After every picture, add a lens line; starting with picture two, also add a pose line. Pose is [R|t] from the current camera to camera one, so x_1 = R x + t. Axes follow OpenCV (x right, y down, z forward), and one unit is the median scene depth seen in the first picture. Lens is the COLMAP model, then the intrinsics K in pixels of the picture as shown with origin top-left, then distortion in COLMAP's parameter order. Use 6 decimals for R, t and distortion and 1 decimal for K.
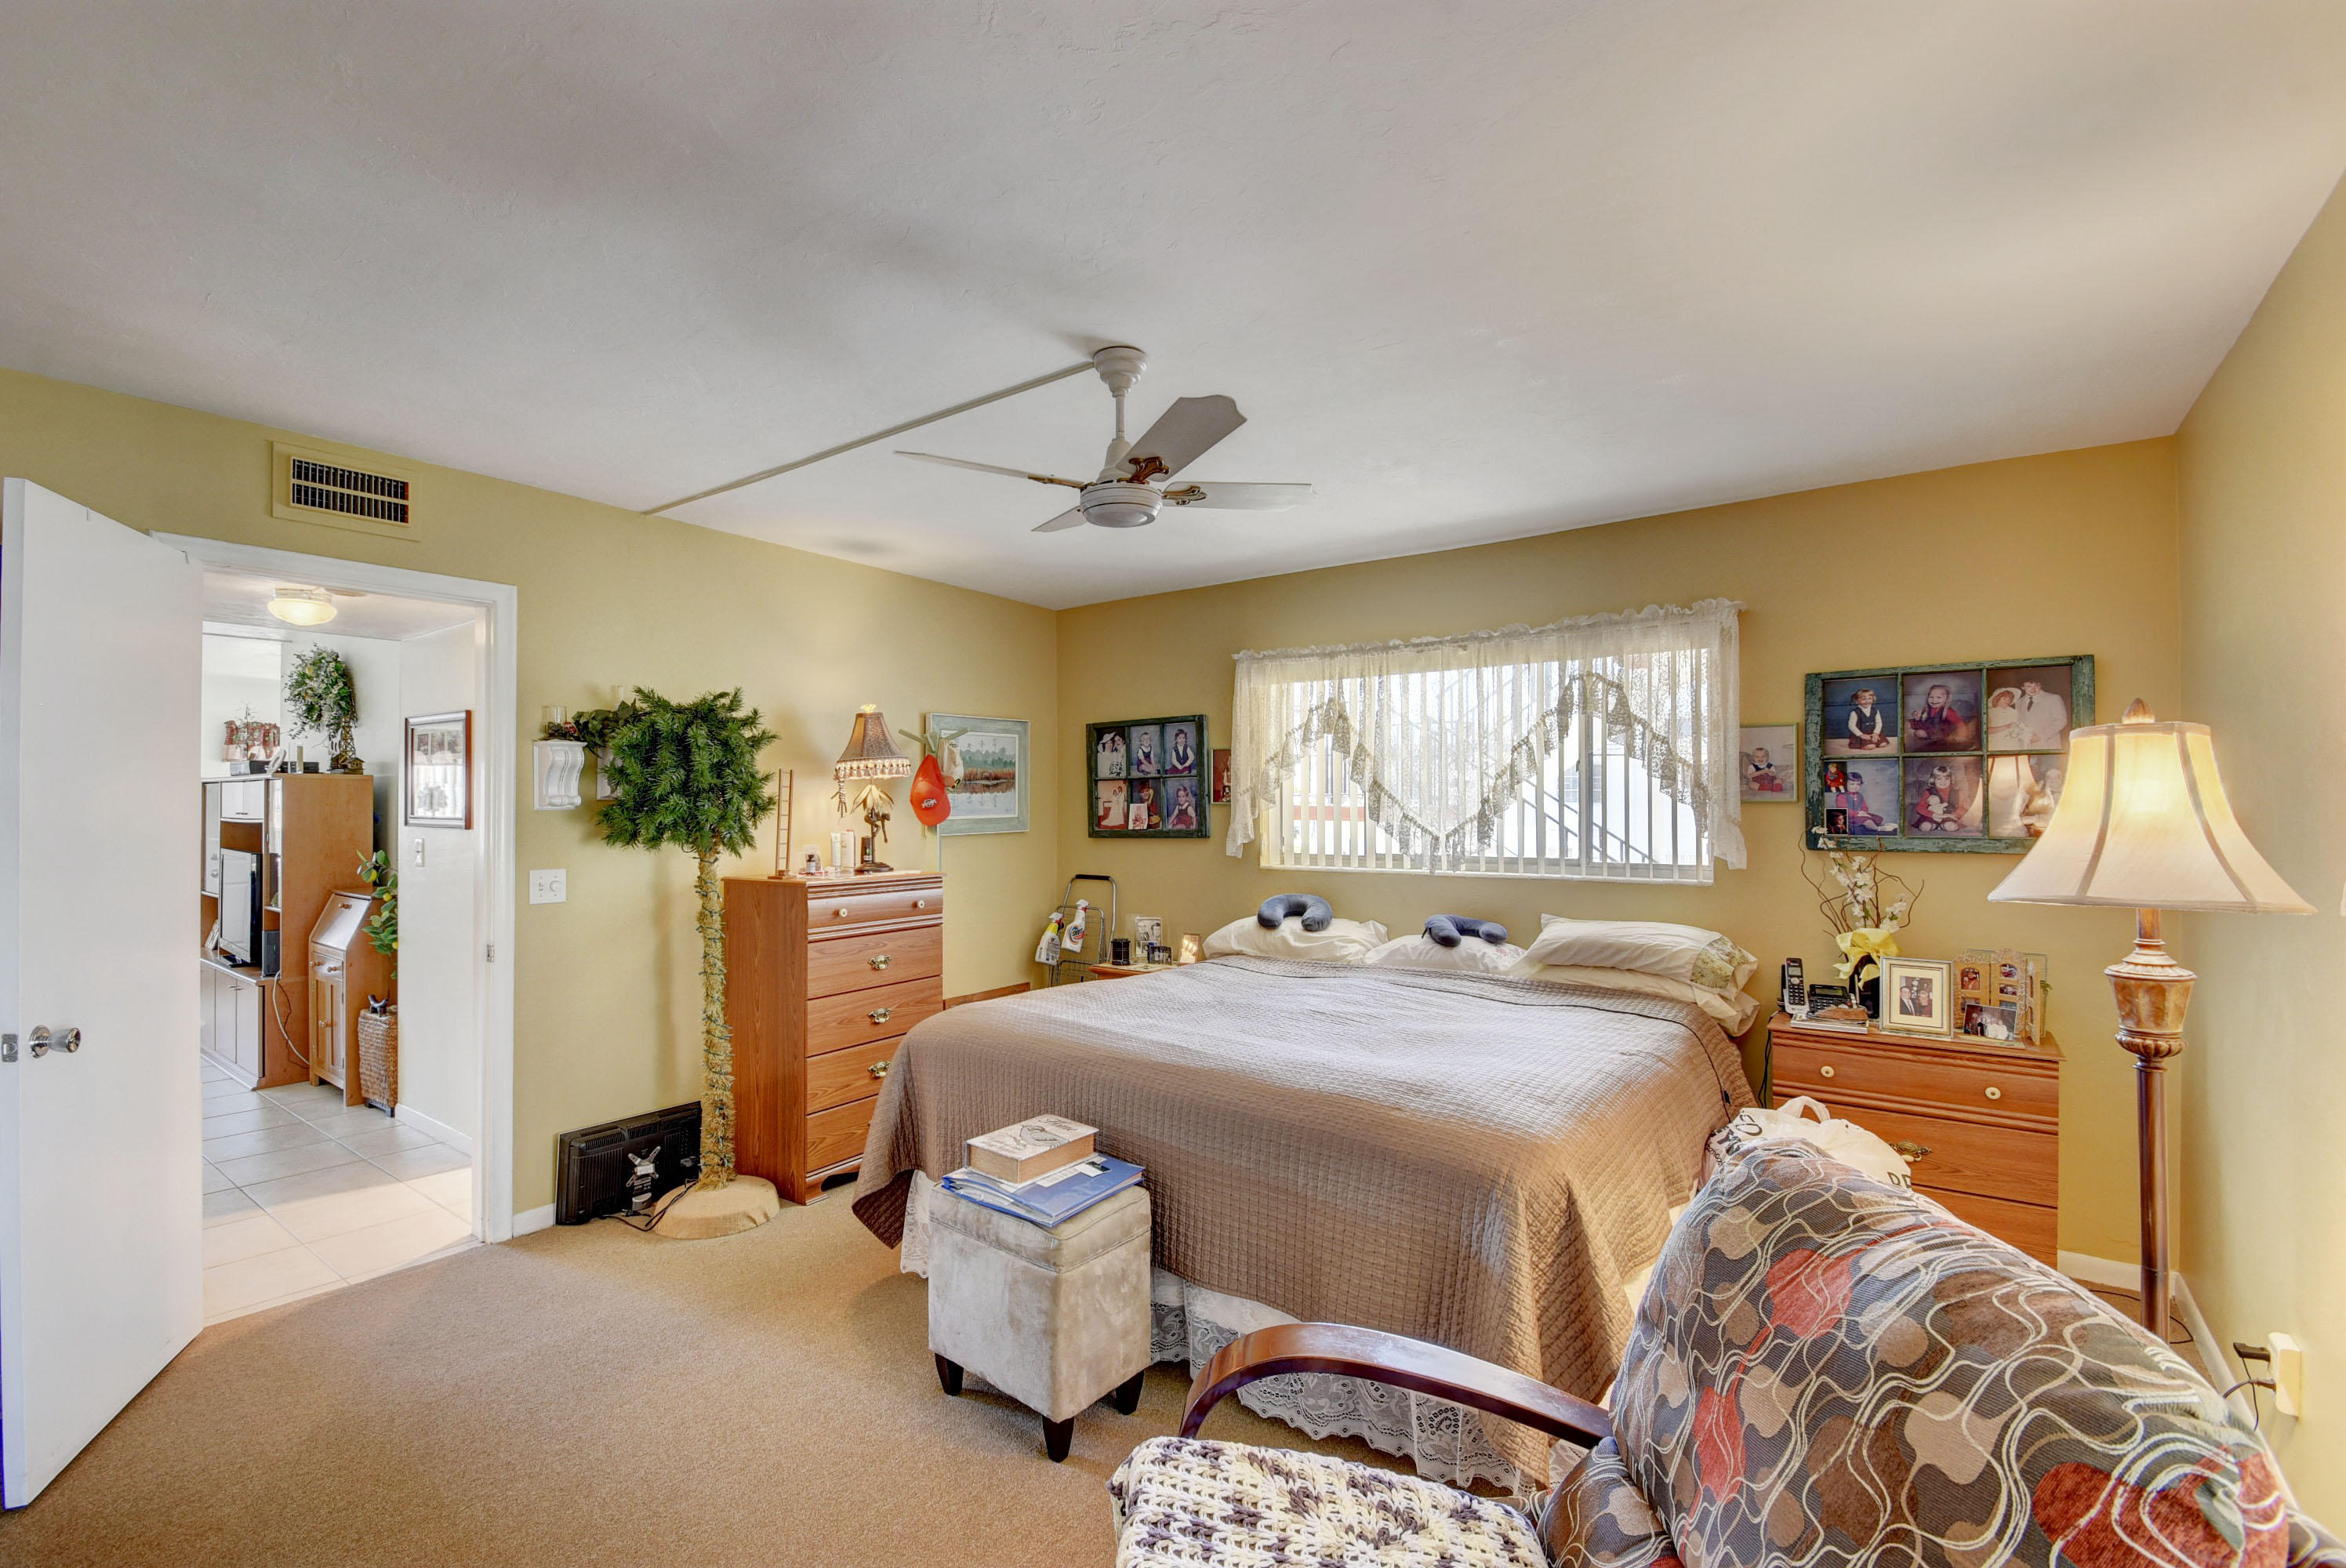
lens RADIAL K [[1038.0, 0, 1130.0], [0, 1038.0, 795.8], [0, 0, 1]] dist [0.002296, -0.011028]
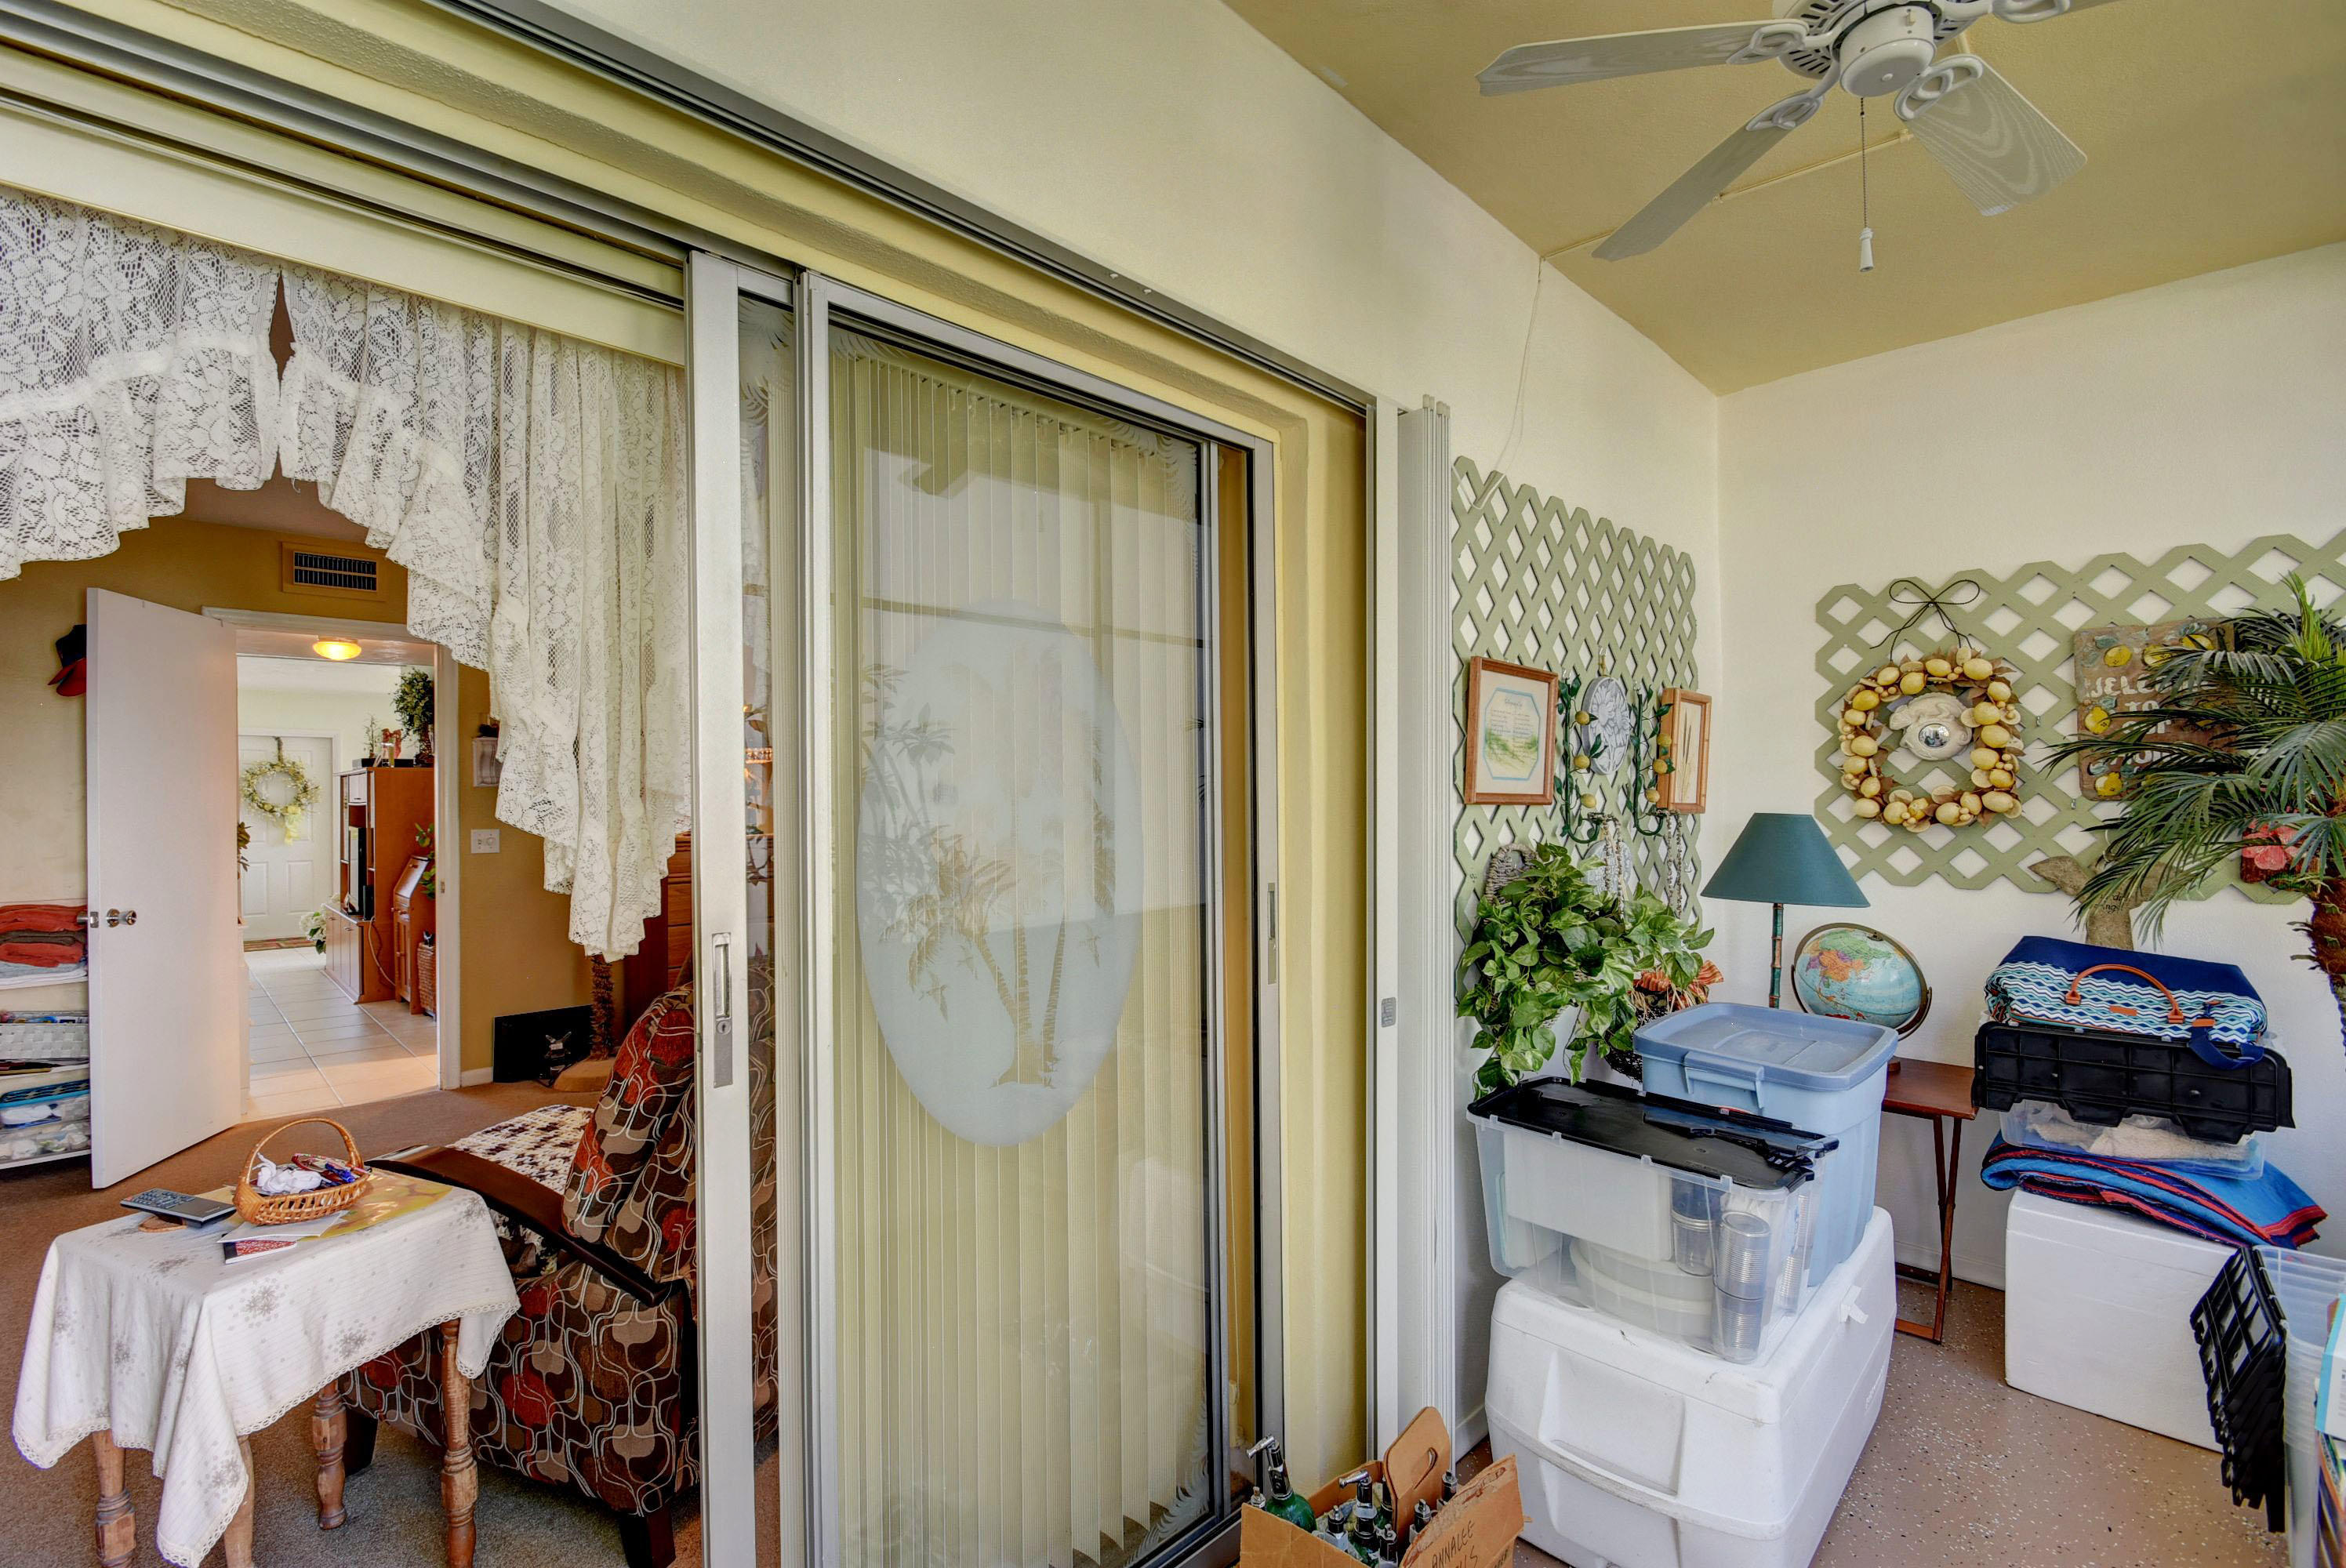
lens RADIAL K [[1038.0, 0, 1130.0], [0, 1038.0, 795.8], [0, 0, 1]] dist [0.002296, -0.011028]
pose [[0.988546, -0.010001, -0.150589, 0.485891], [0.010889, 0.999928, 0.005073, 0.026483], [0.150528, -0.006654, 0.988583, -0.243373]]
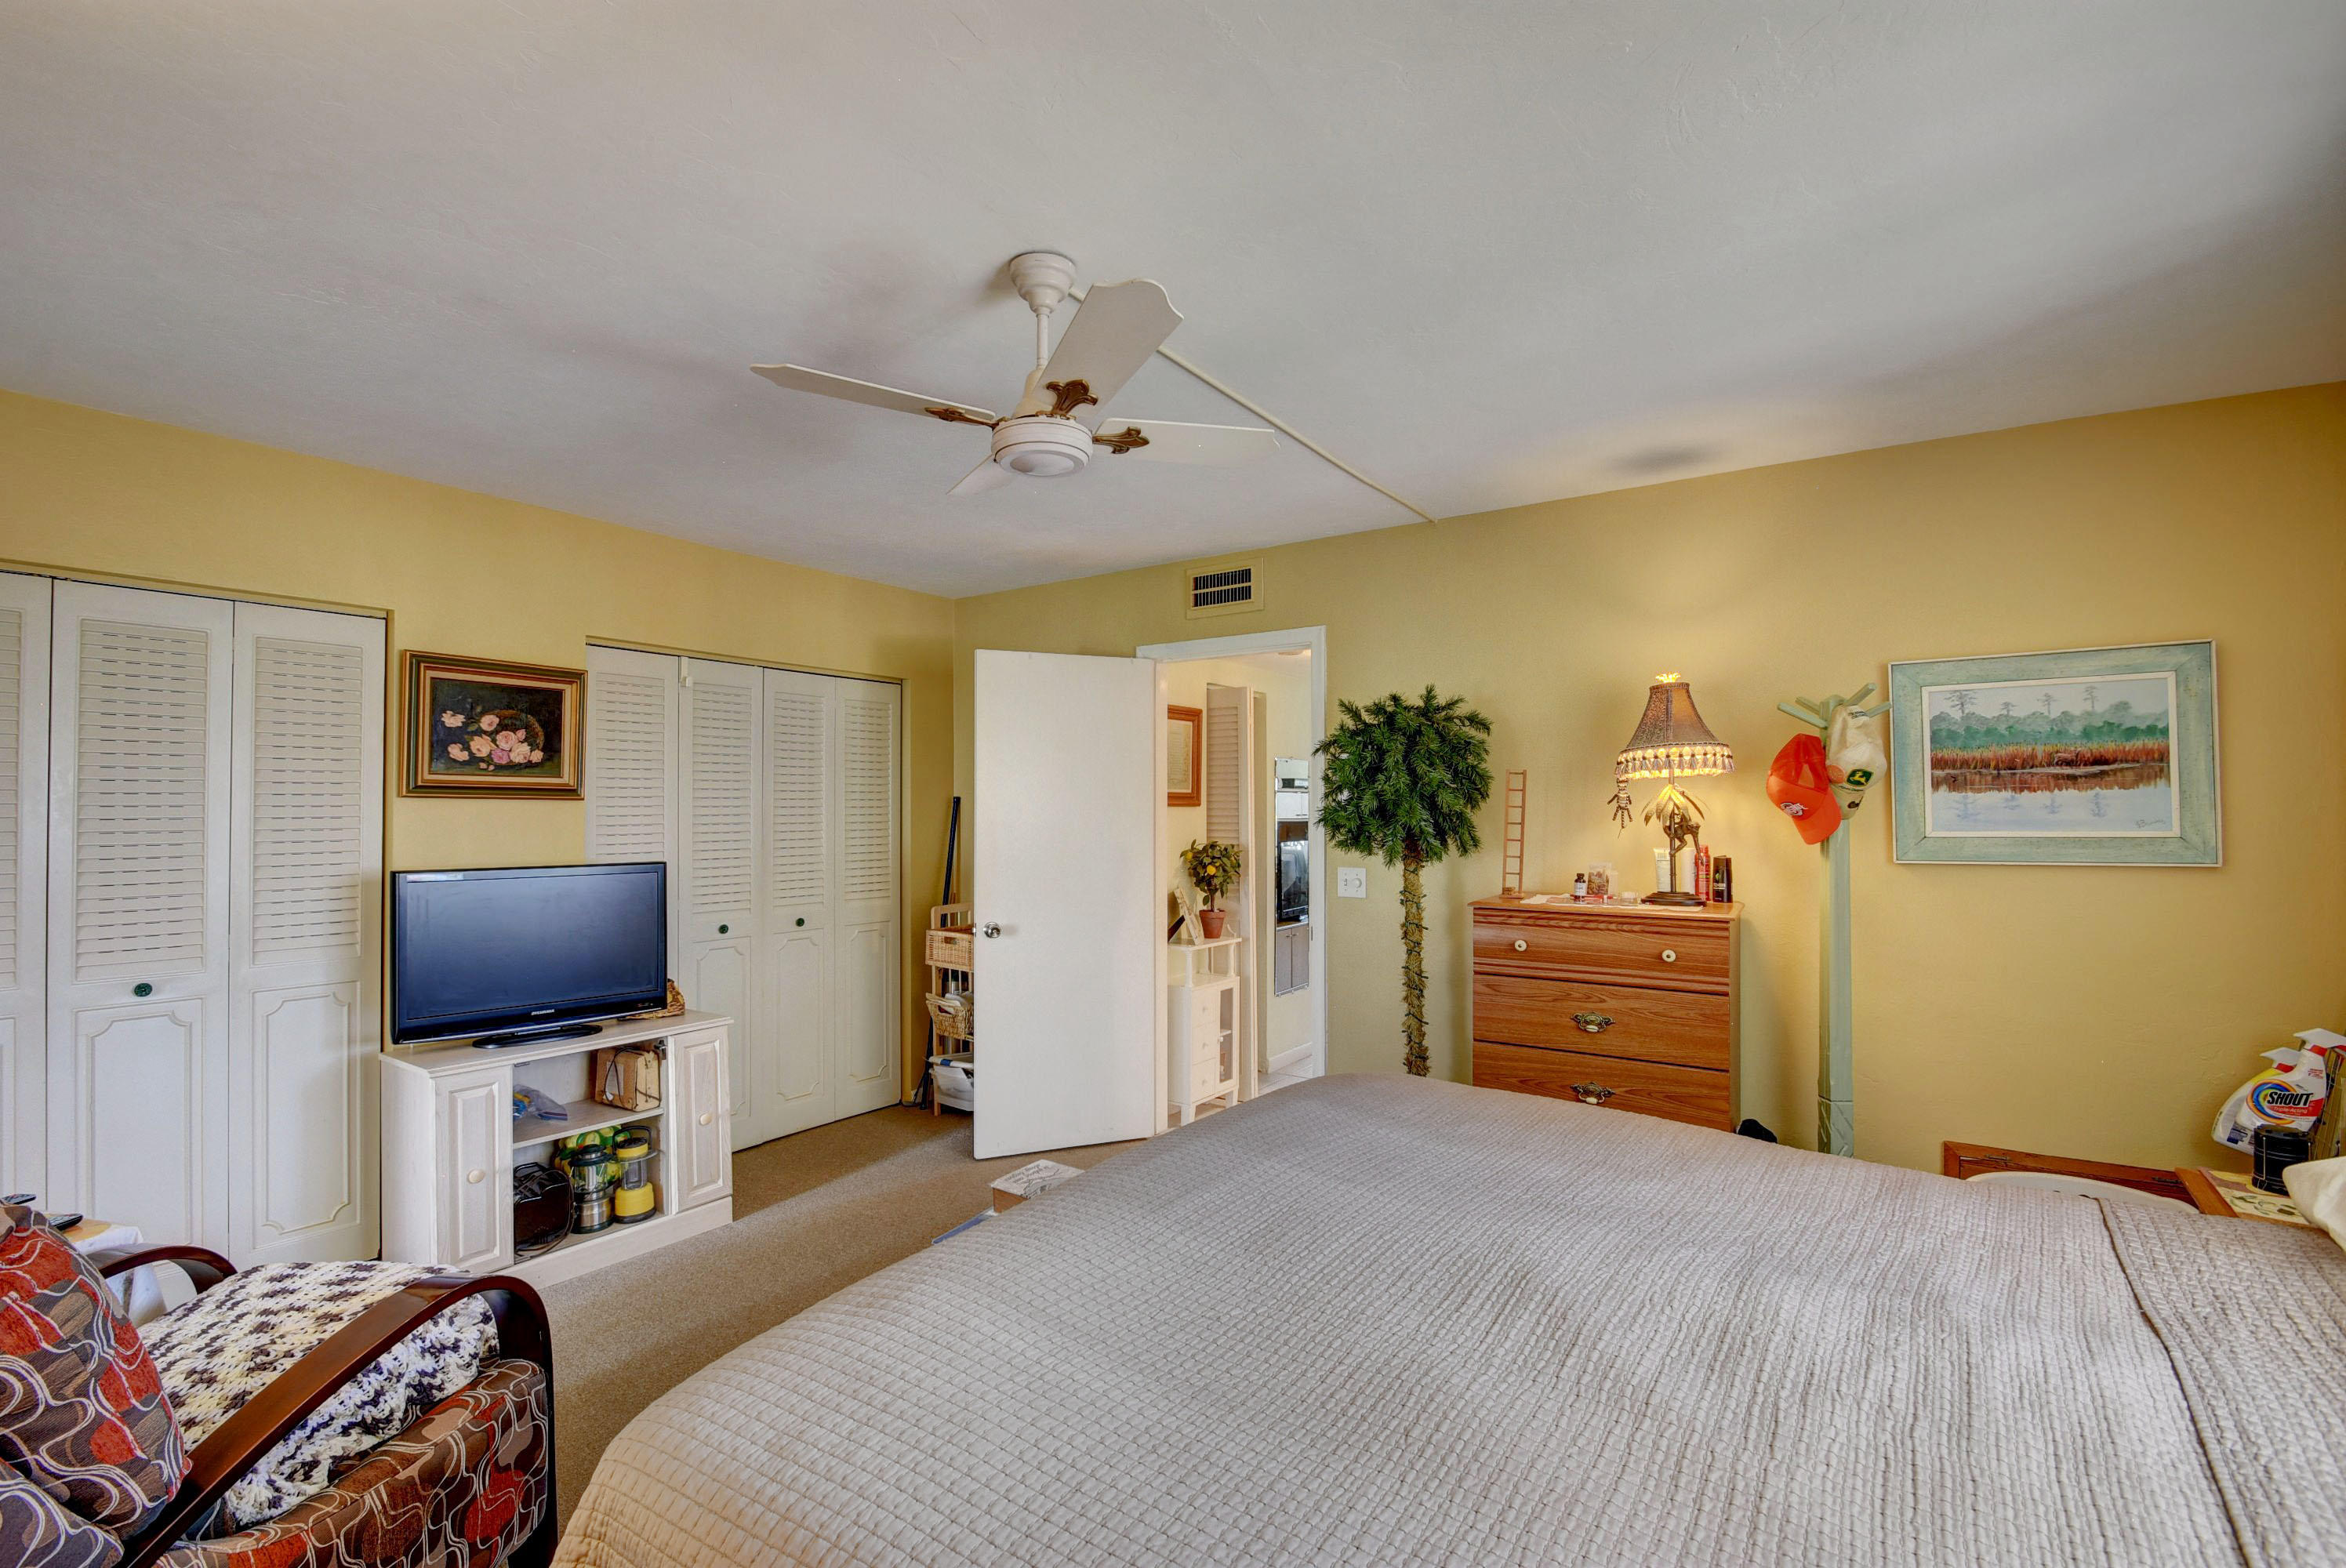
lens RADIAL K [[1032.9, 0, 1131.7], [0, 1032.9, 795.1], [0, 0, 1]] dist [0.009935, -0.015309]
pose [[0.018050, -0.012759, -0.999756, 0.528097], [0.007651, 0.999891, -0.012622, 0.003964], [0.999808, -0.007421, 0.018146, 0.693377]]
